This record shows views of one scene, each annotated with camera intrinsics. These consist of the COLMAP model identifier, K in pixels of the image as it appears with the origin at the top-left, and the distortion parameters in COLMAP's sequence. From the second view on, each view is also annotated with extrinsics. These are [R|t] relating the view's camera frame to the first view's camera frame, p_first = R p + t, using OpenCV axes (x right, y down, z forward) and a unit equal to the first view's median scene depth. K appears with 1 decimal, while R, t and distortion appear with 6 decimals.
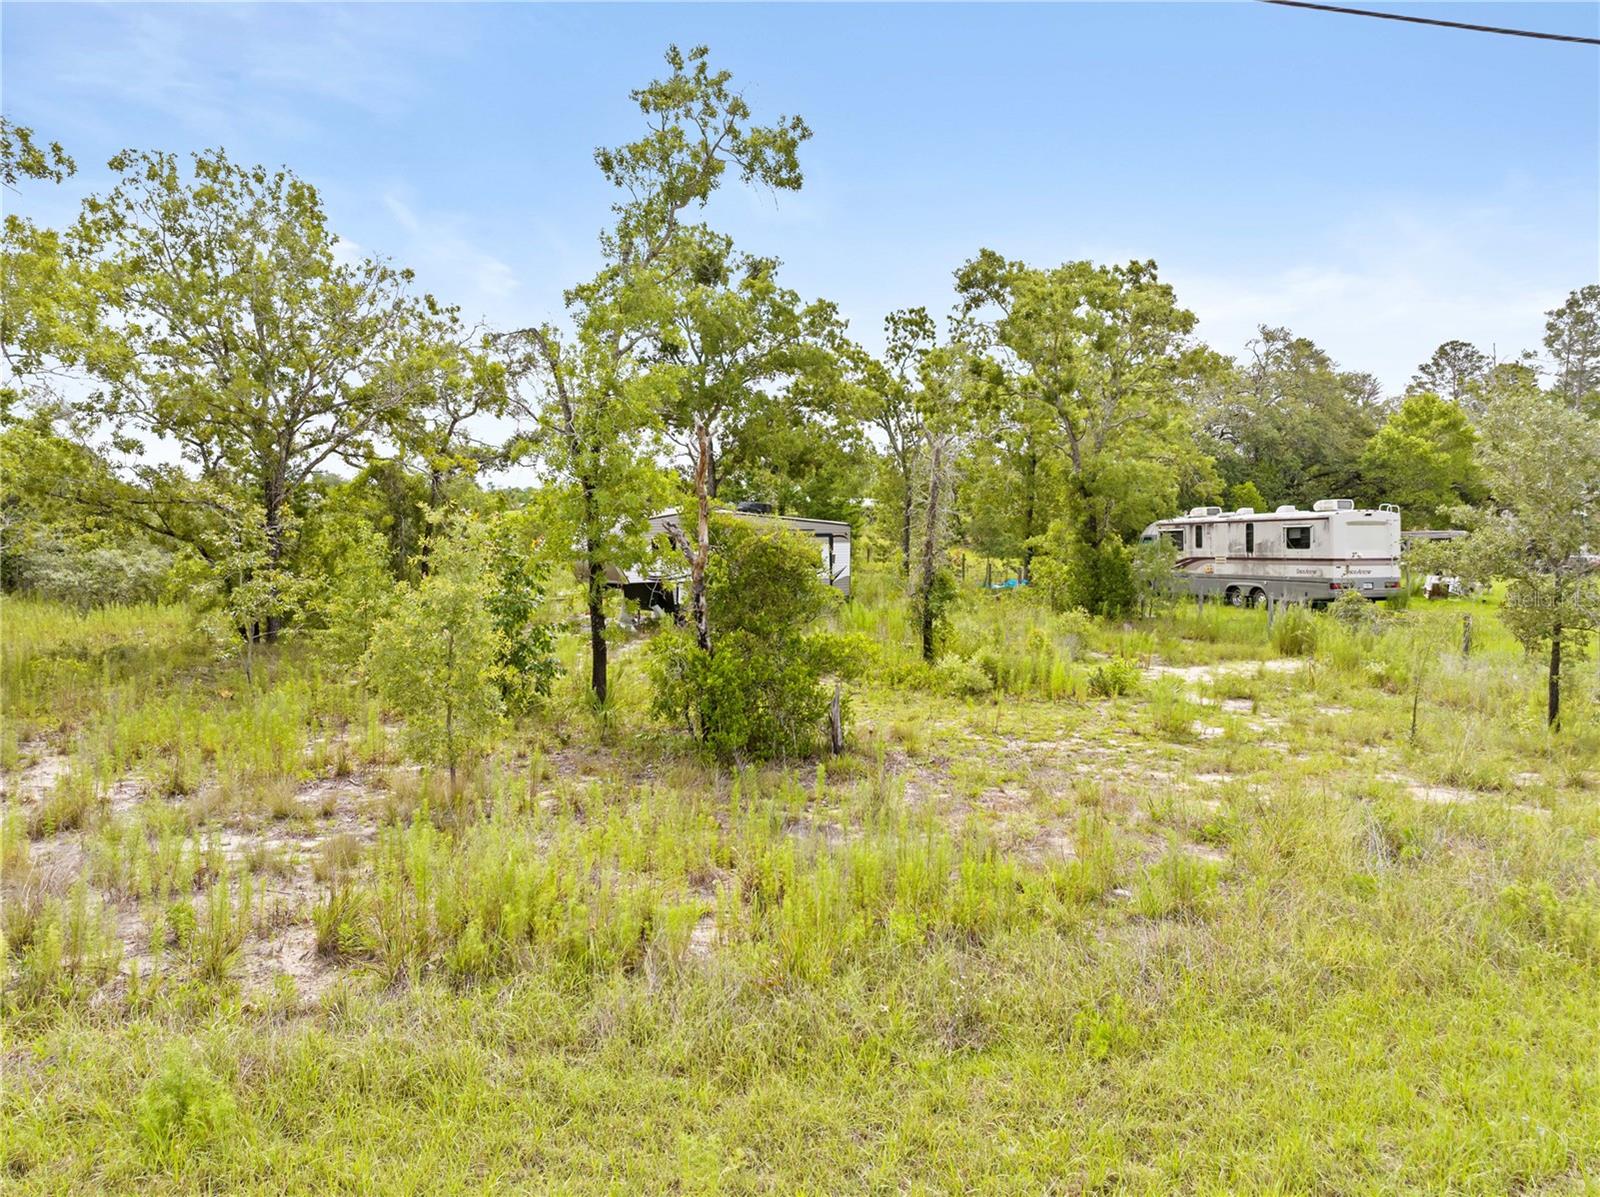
lens RADIAL K [[1127.7, 0, 796.5], [0, 1127.7, 597.2], [0, 0, 1]] dist [-0.042071, 0.008792]
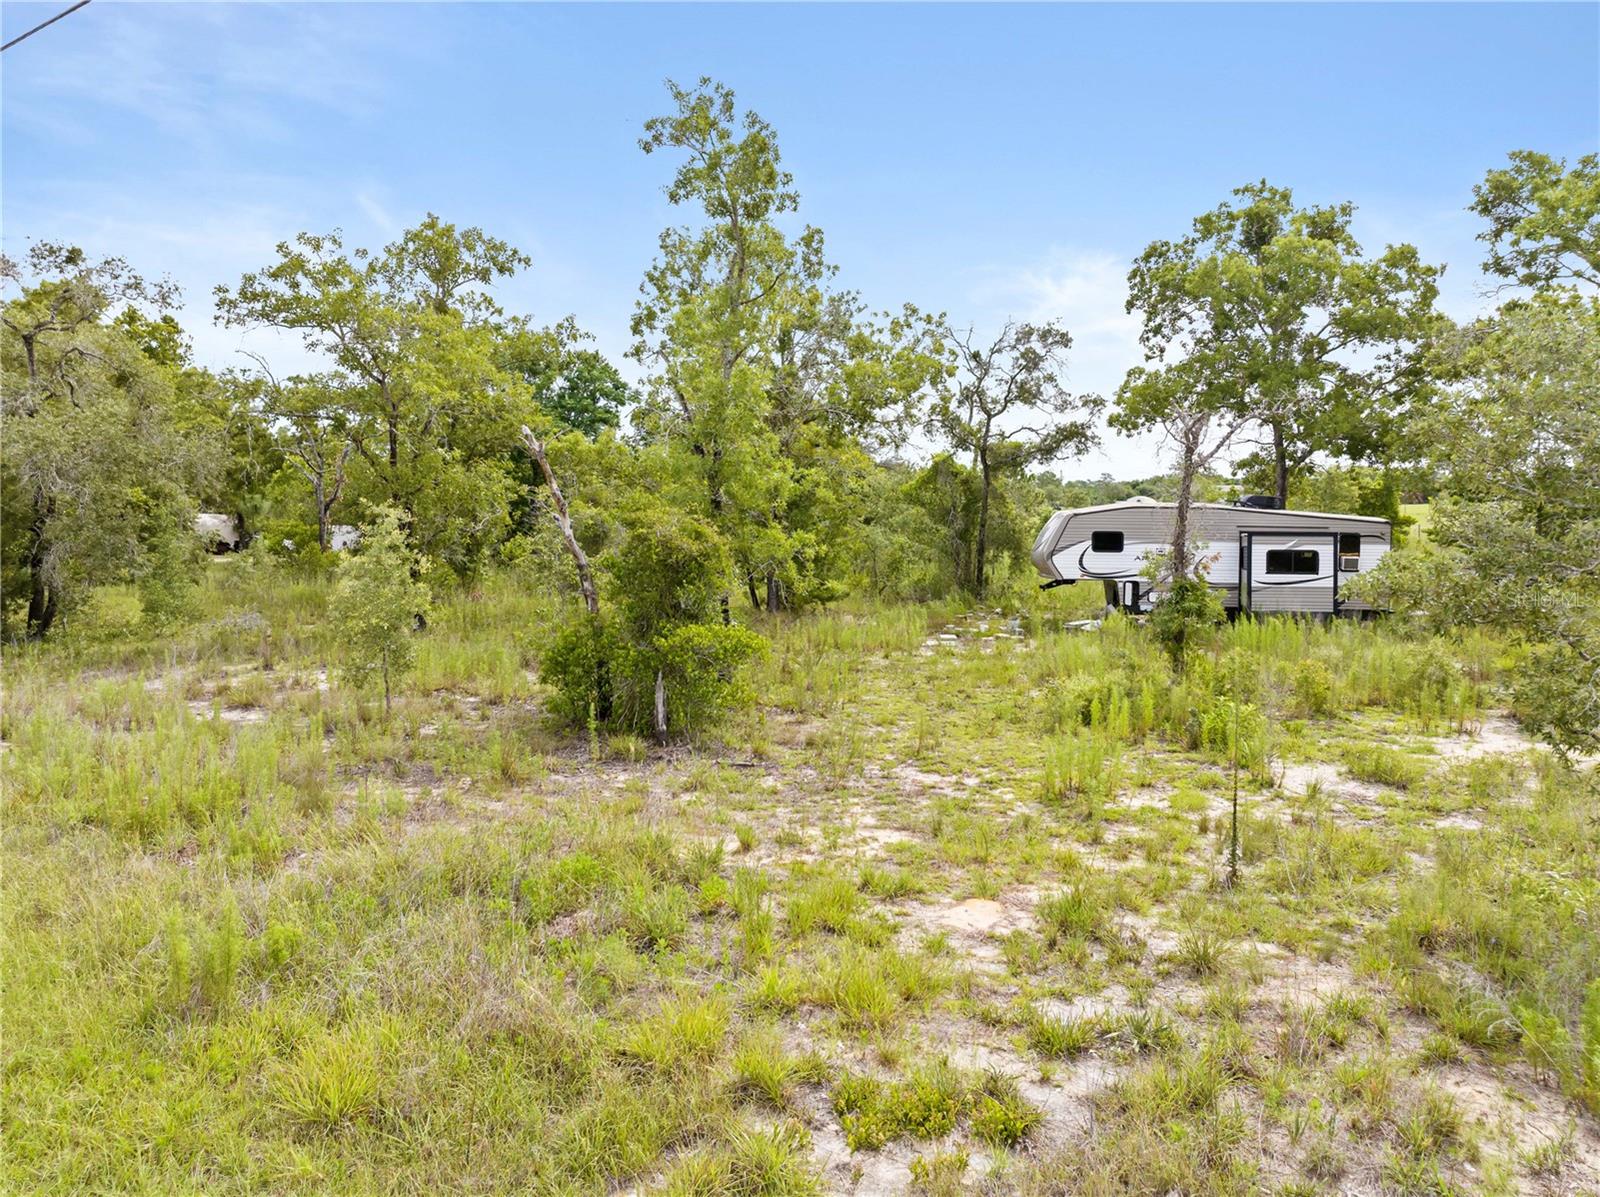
lens RADIAL K [[1127.7, 0, 813.0], [0, 1127.7, 558.1], [0, 0, 1]] dist [-0.042071, 0.008792]
pose [[0.677640, 0.036761, -0.734474, 0.372289], [-0.055378, 0.998465, -0.001119, -0.015596], [0.733306, 0.041432, 0.678635, 0.166519]]
